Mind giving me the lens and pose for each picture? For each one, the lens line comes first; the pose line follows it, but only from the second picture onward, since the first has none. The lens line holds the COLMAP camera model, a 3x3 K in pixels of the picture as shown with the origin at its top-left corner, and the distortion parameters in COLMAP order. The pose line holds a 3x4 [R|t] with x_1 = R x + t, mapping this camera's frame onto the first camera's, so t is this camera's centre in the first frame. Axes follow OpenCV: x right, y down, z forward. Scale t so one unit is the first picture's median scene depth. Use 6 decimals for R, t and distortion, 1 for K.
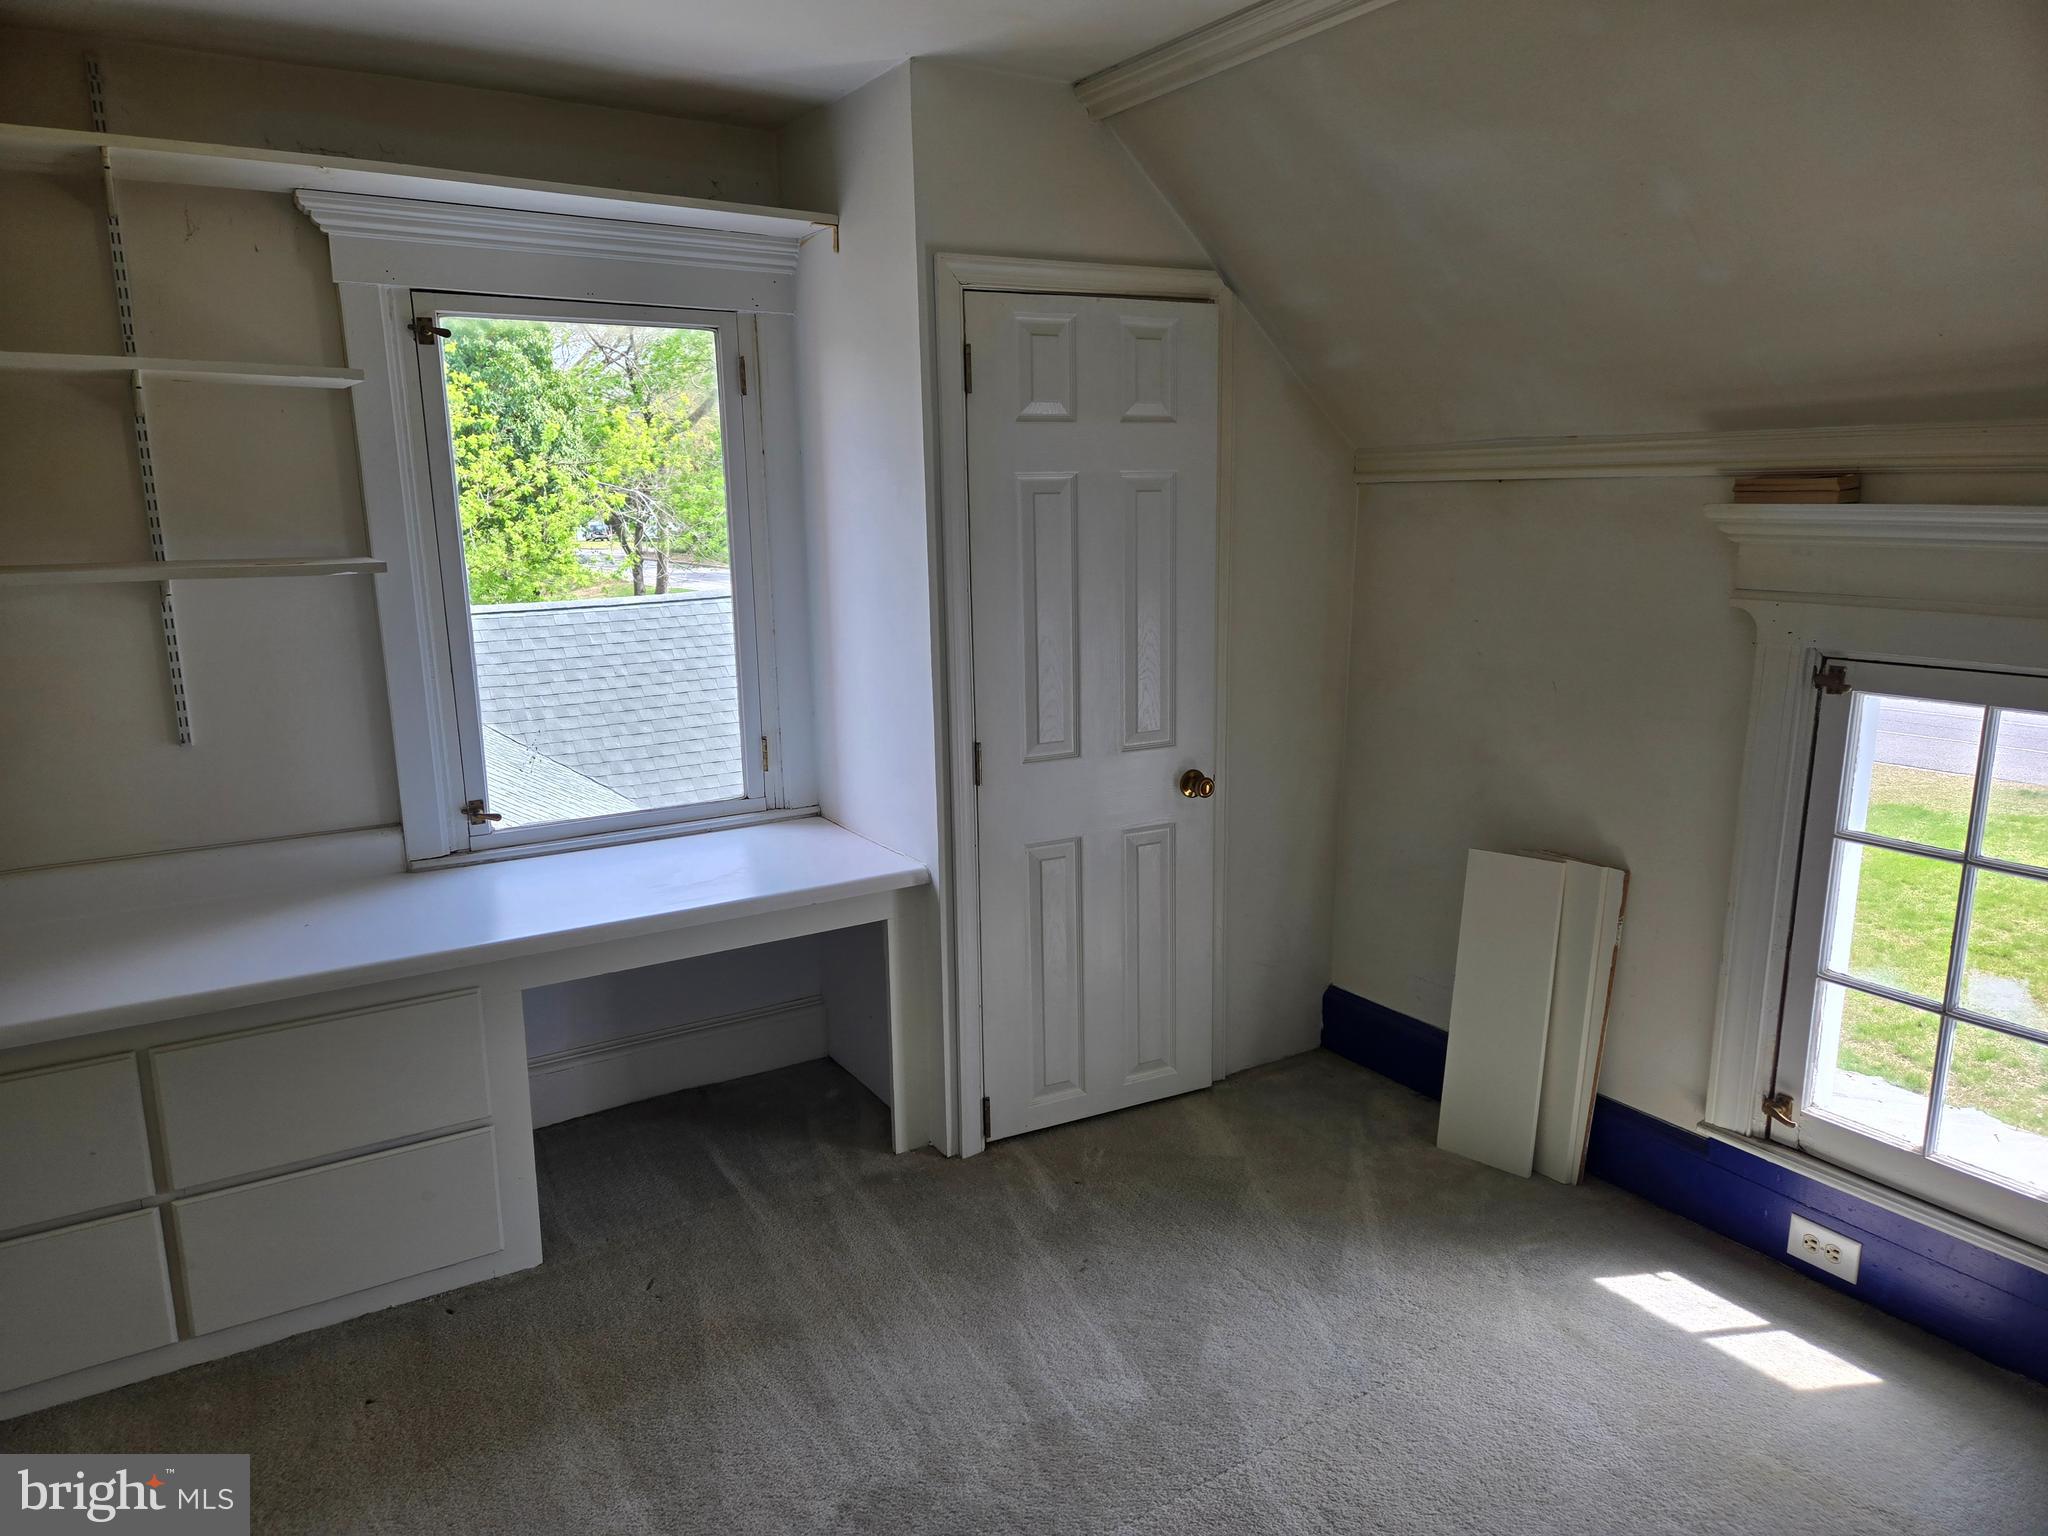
lens RADIAL K [[1367.9, 0, 1031.0], [0, 1367.9, 770.7], [0, 0, 1]] dist [0.097365, -0.100342]
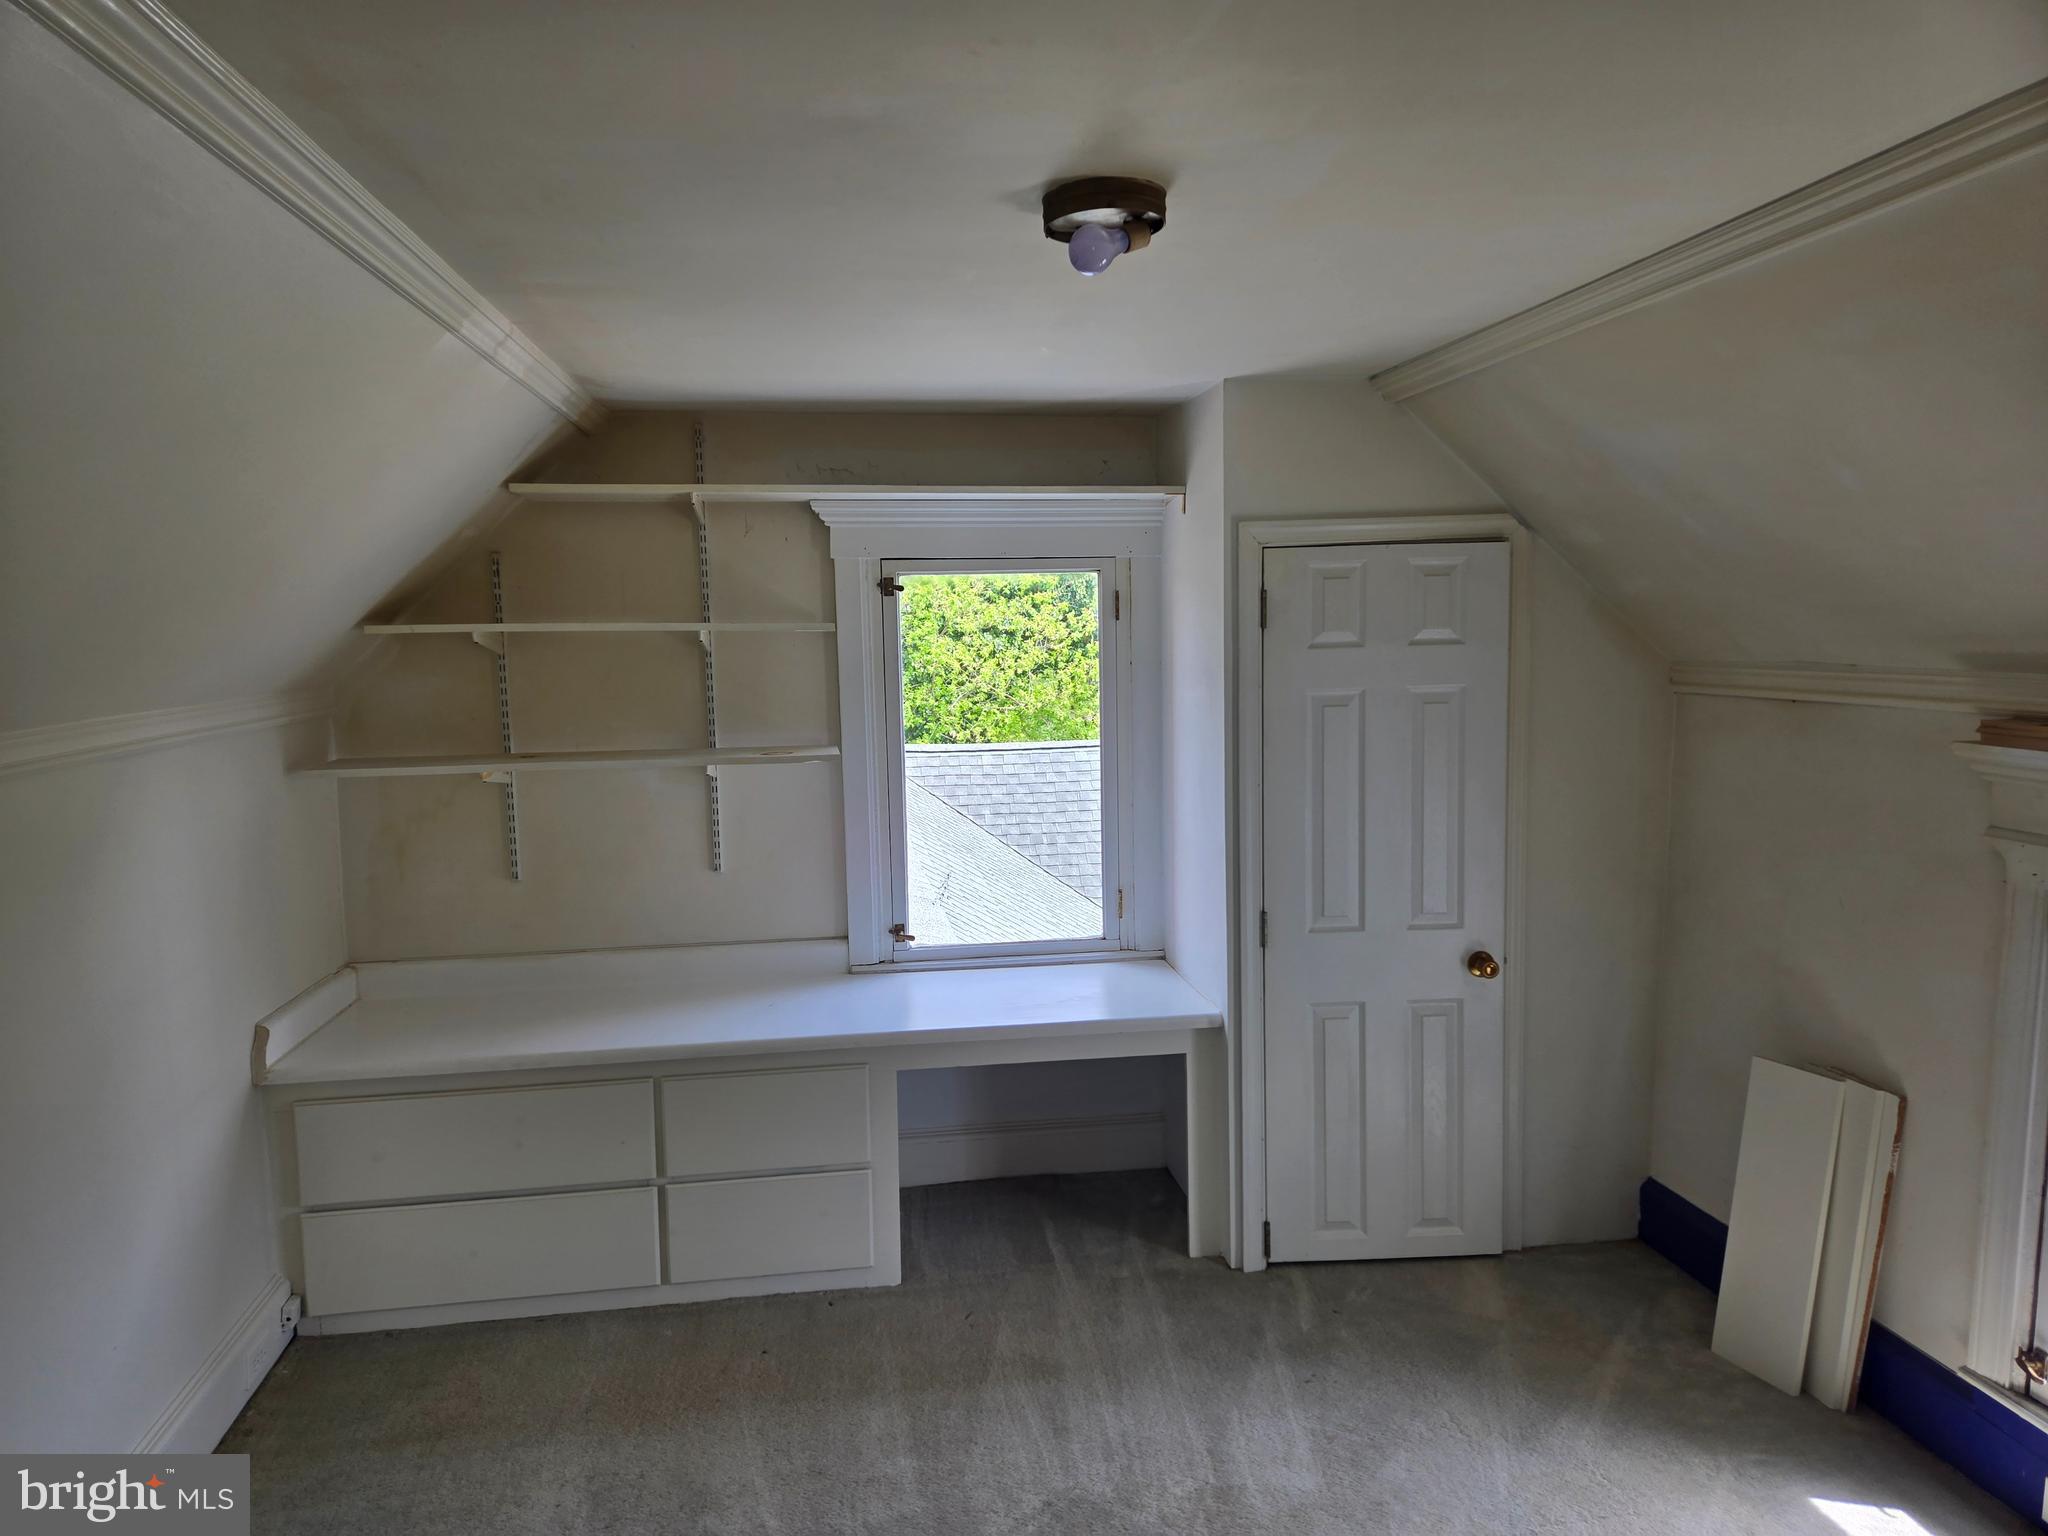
lens RADIAL K [[1401.7, 0, 1024.0], [0, 1401.7, 768.0], [0, 0, 1]] dist [0.087405, -0.077418]
pose [[0.914125, 0.039773, -0.403478, 0.256090], [-0.075377, 0.994498, -0.072742, -0.039943], [0.398365, 0.096908, 0.912093, -0.207349]]
